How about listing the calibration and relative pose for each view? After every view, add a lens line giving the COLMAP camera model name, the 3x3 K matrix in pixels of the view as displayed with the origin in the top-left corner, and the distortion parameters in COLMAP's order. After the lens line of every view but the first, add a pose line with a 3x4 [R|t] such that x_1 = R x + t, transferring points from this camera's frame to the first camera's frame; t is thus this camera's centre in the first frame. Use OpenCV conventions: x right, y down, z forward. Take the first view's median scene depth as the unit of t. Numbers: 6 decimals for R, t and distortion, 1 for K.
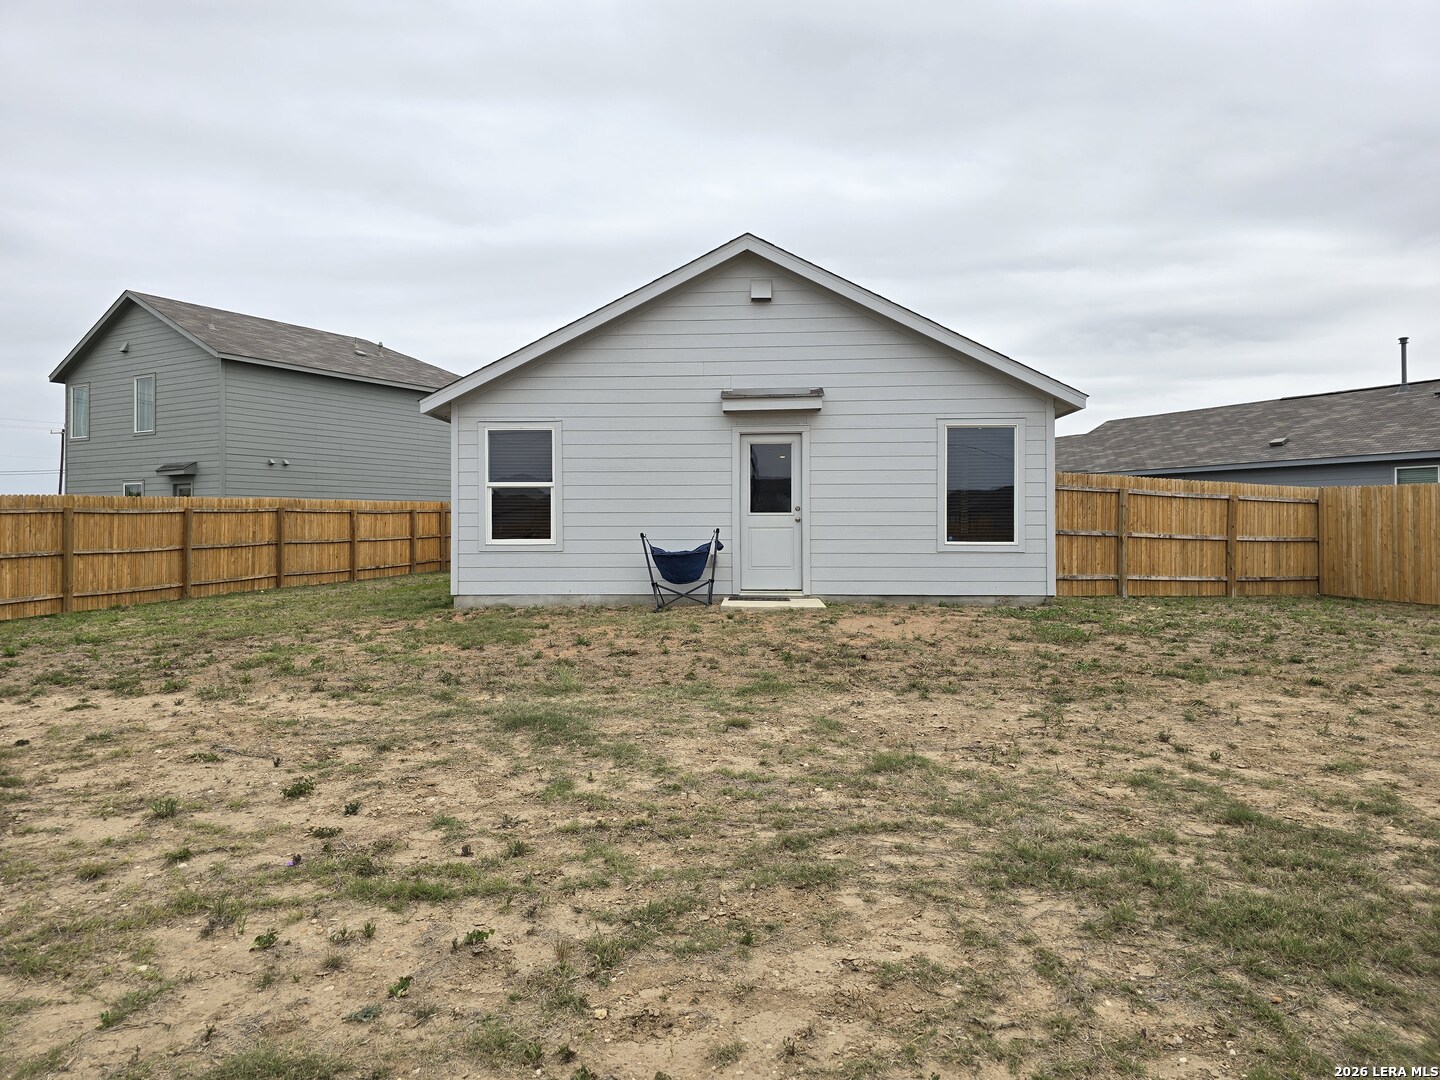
lens RADIAL K [[969.9, 0, 708.3], [0, 969.9, 530.0], [0, 0, 1]] dist [0.047412, -0.018518]
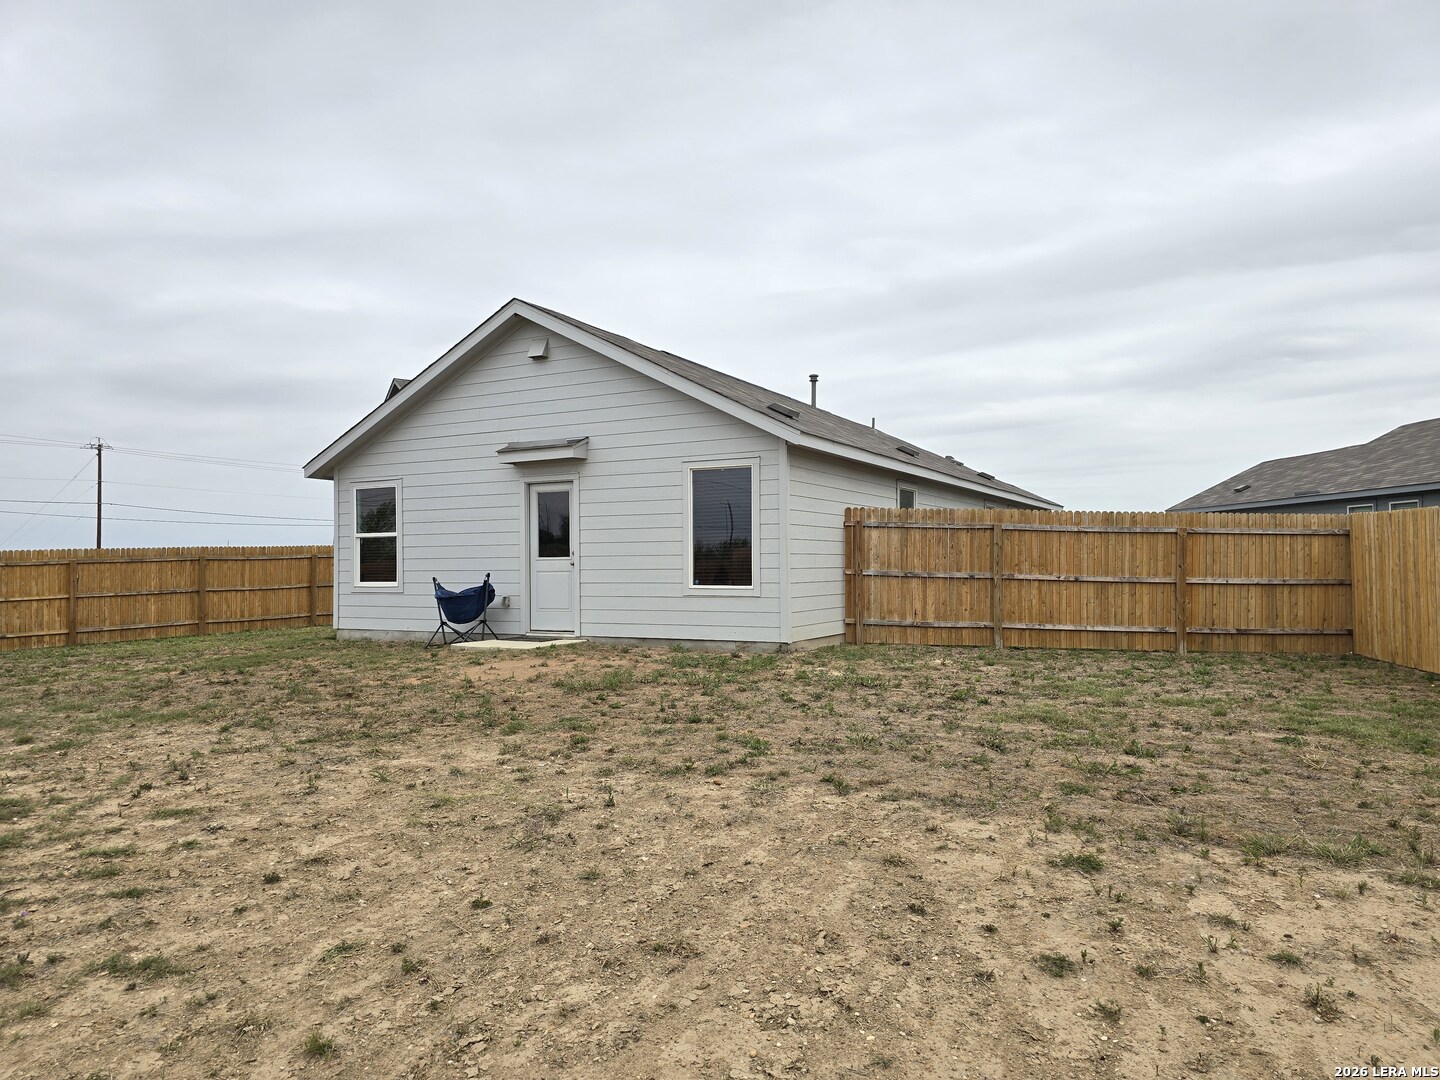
lens RADIAL K [[969.9, 0, 734.4], [0, 969.9, 563.0], [0, 0, 1]] dist [0.047412, -0.018518]
pose [[0.903209, -0.005318, -0.429168, 0.695946], [0.005254, 0.999985, -0.001335, -0.009286], [0.429169, -0.001049, 0.903224, 0.128242]]
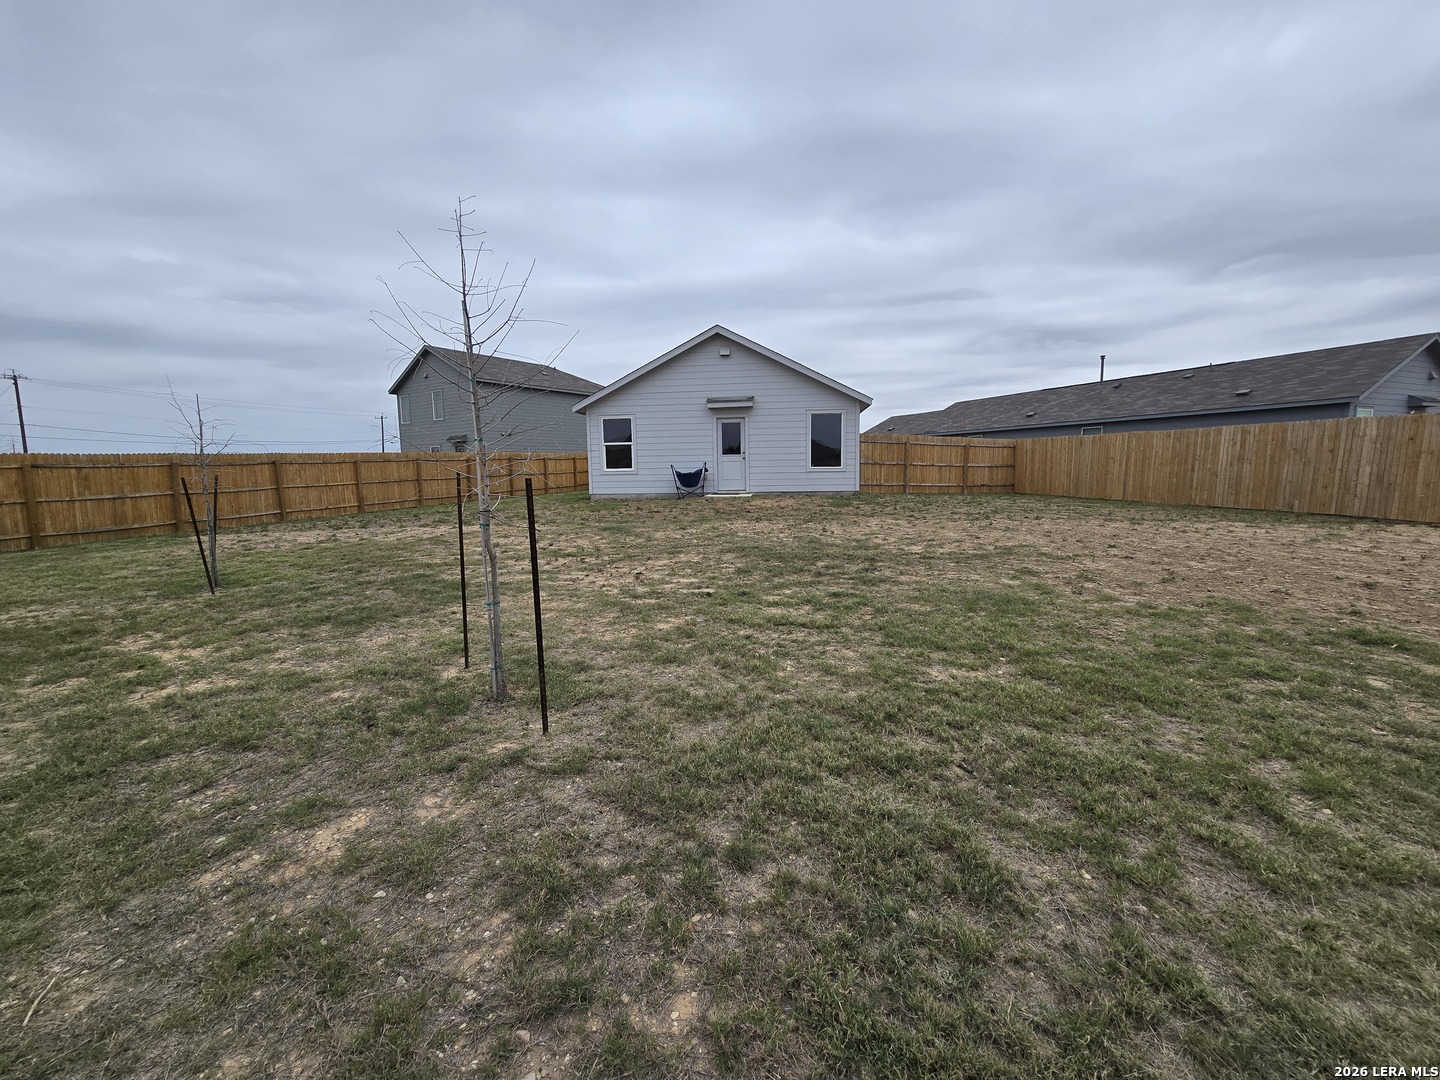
lens RADIAL K [[591.0, 0, 723.8], [0, 591.0, 544.6], [0, 0, 1]] dist [-0.006465, 0.002807]
pose [[0.998313, -0.005735, -0.057777, 0.123854], [0.012926, 0.992088, 0.124875, 0.016360], [0.056604, -0.125411, 0.990489, -0.349682]]
